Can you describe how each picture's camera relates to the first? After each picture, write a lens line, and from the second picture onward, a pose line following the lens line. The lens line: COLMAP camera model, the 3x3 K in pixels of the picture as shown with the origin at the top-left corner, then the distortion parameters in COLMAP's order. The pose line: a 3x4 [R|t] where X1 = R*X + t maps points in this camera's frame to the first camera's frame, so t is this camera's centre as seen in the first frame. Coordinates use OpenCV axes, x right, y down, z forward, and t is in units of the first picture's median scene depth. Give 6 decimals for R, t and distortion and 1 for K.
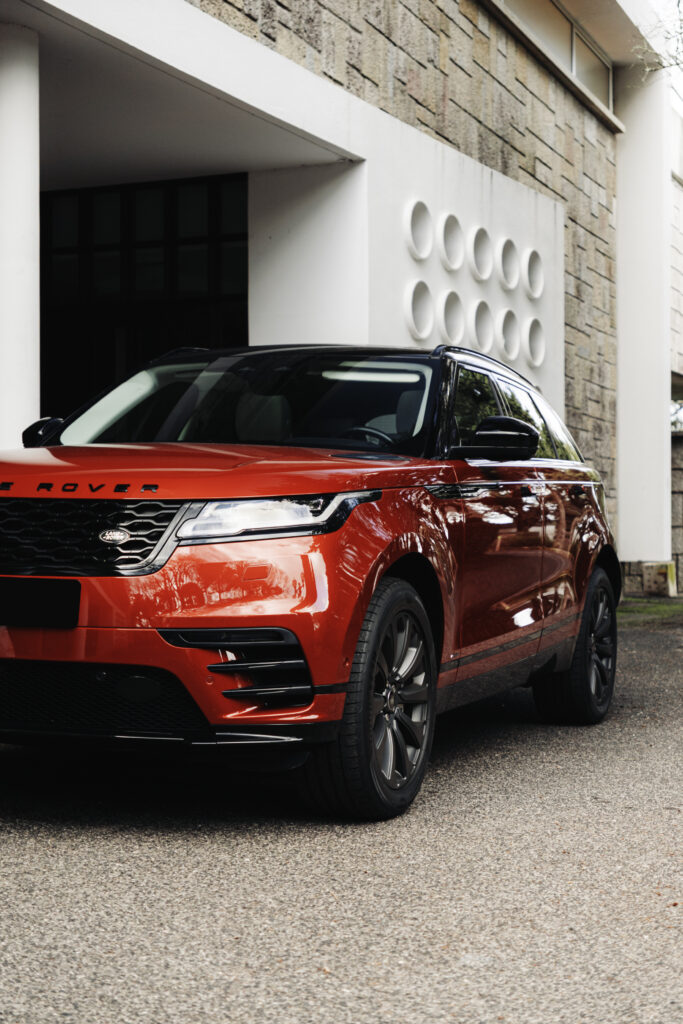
lens RADIAL K [[1698.9, 0, 342.0], [0, 1698.9, 513.2], [0, 0, 1]] dist [0.012029, 0.000000]
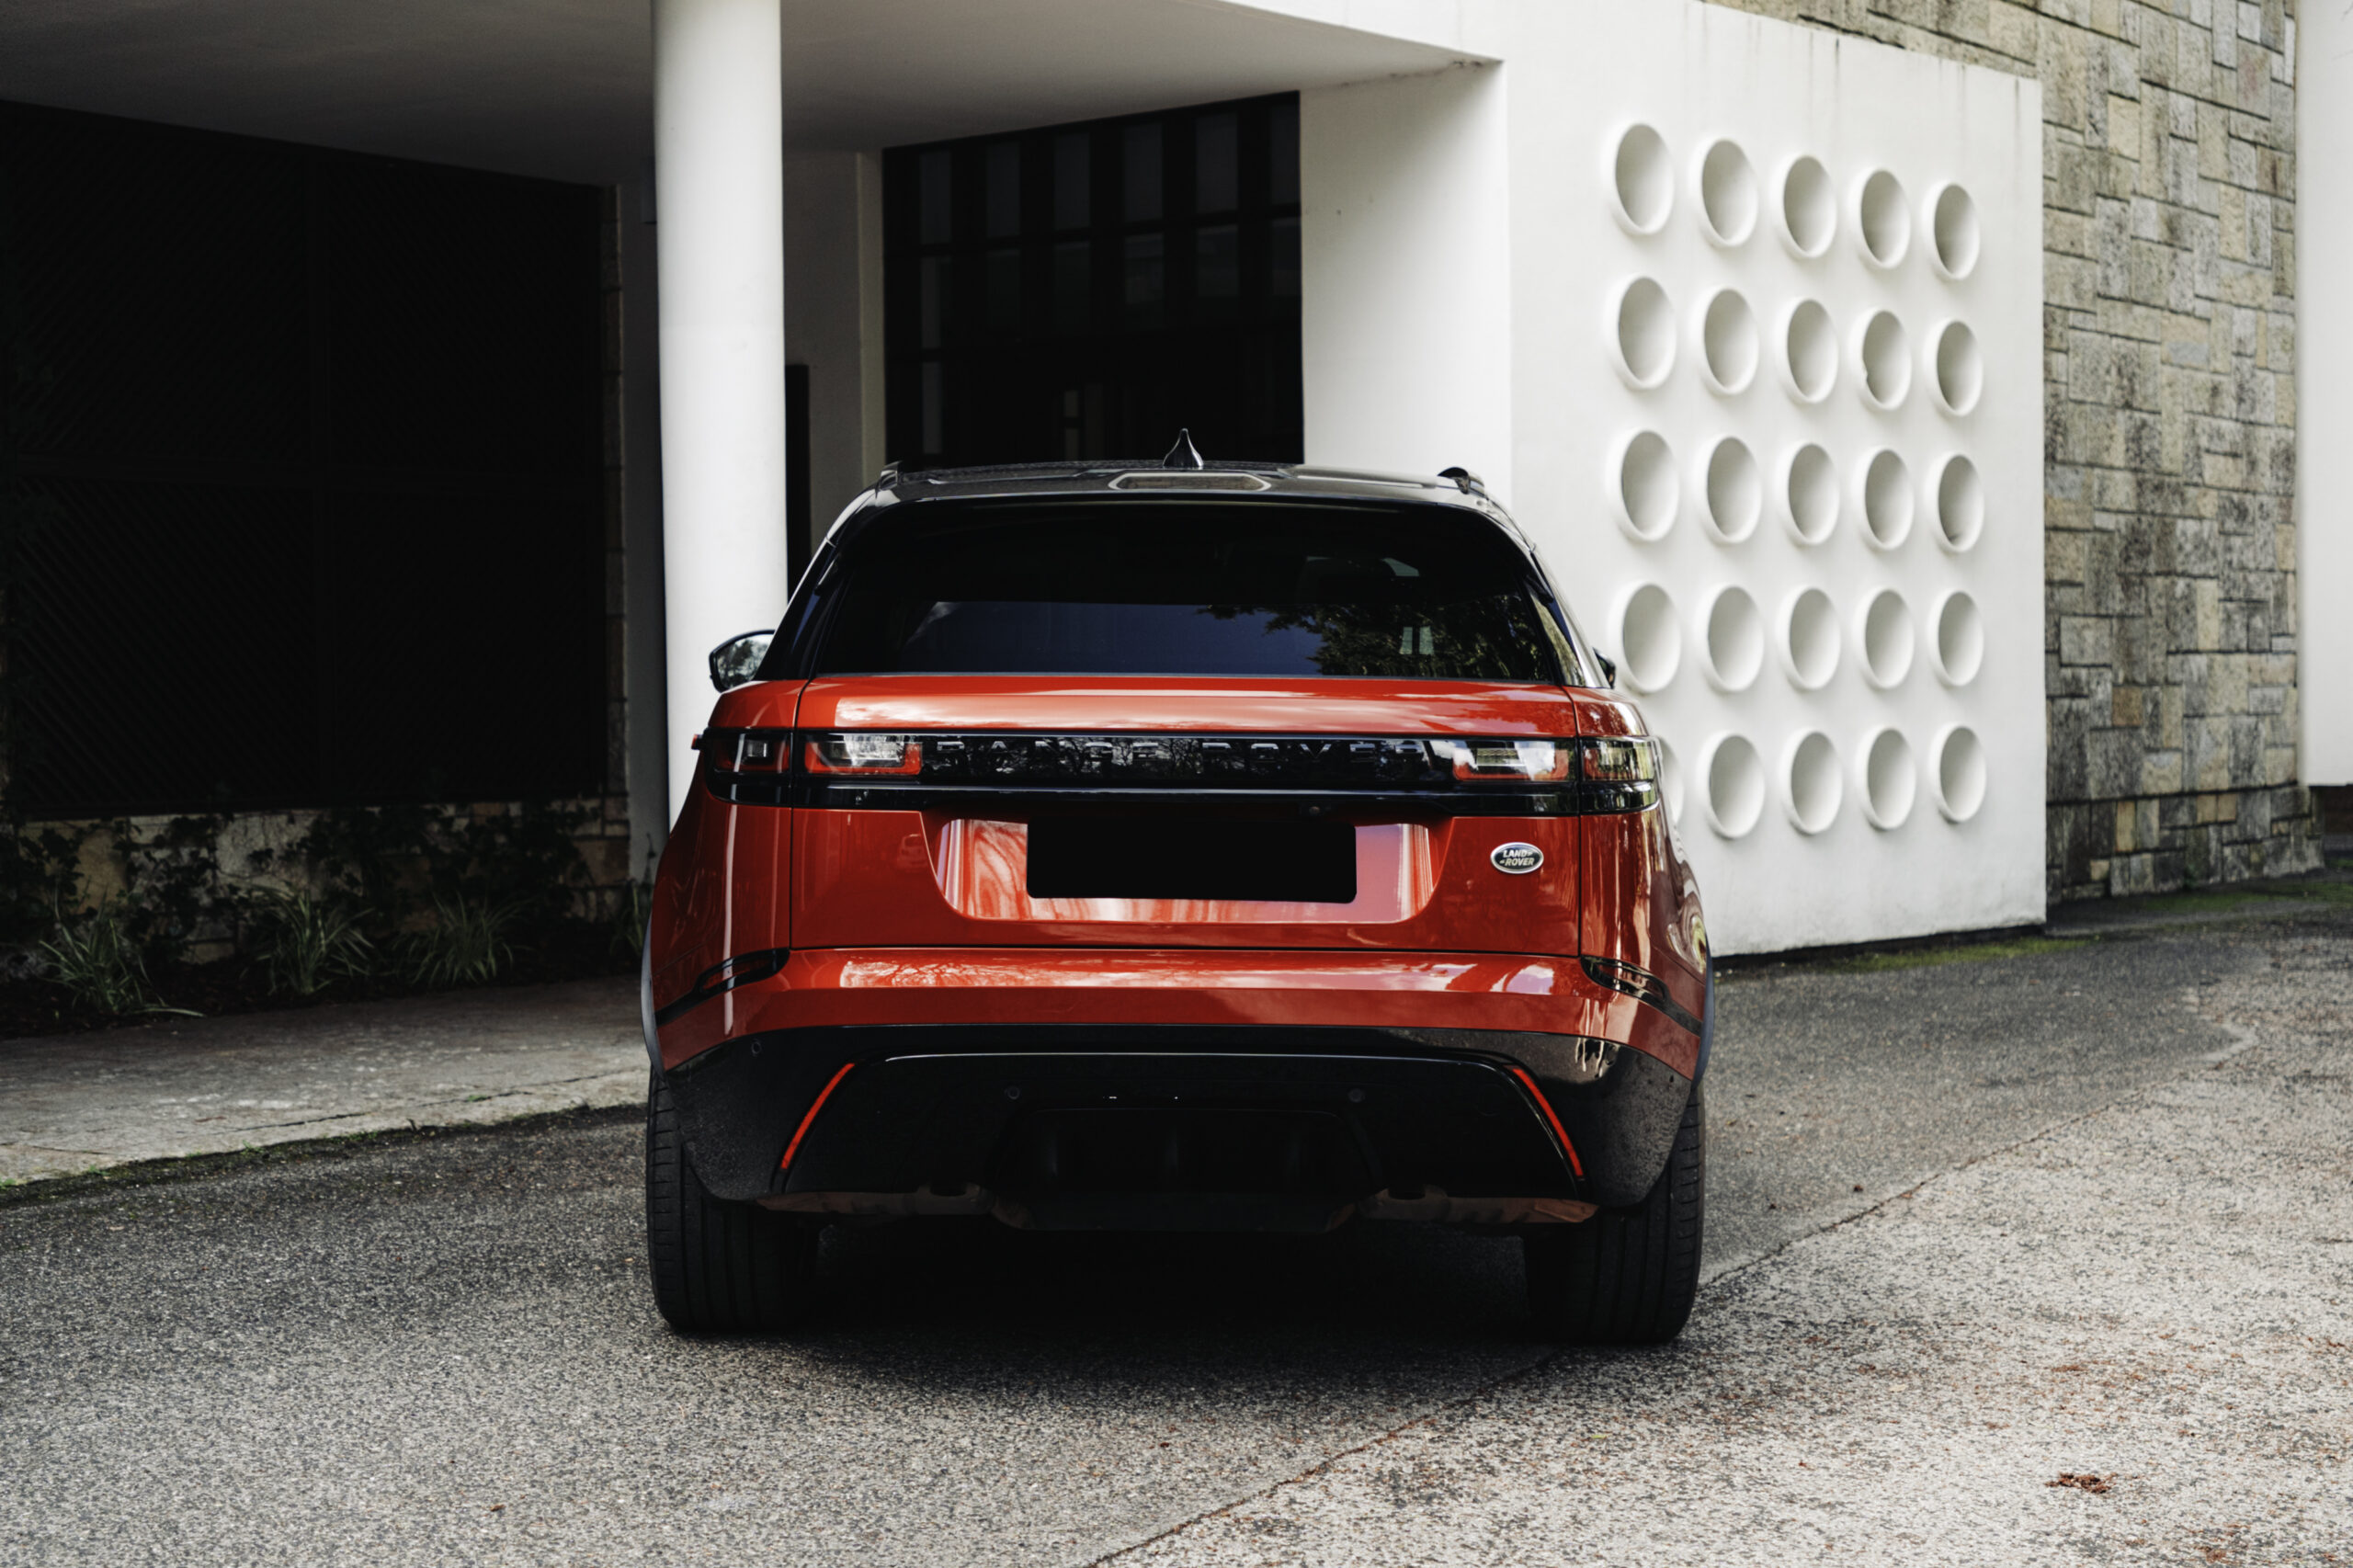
lens RADIAL K [[3664.9, 0, 1187.0], [0, 3664.9, 712.2], [0, 0, 1]] dist [0.022094, 0.000000]
pose [[0.970630, -0.007947, -0.240444, 0.296712], [0.013131, 0.999714, 0.019967, -0.046455], [0.240217, -0.022538, 0.970458, -0.206395]]
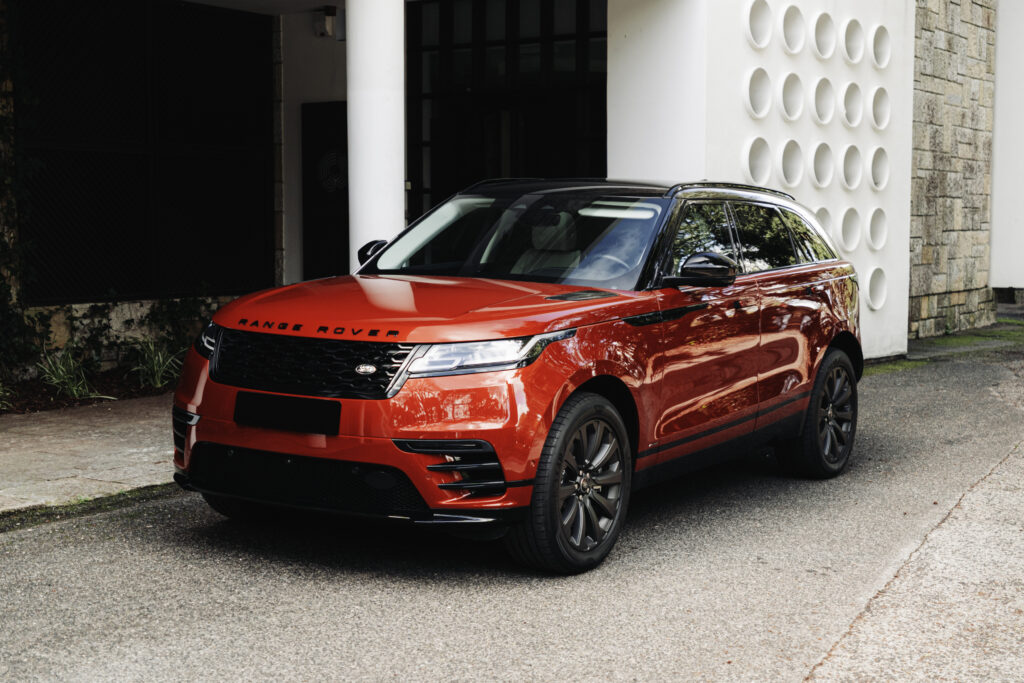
lens RADIAL K [[1556.2, 0, 509.7], [0, 1556.2, 342.1], [0, 0, 1]] dist [0.013208, 0.000000]
pose [[0.981487, 0.016680, -0.190800, 0.140406], [0.000674, 0.995893, 0.090531, -0.077784], [0.191527, -0.088984, 0.977445, -0.134859]]
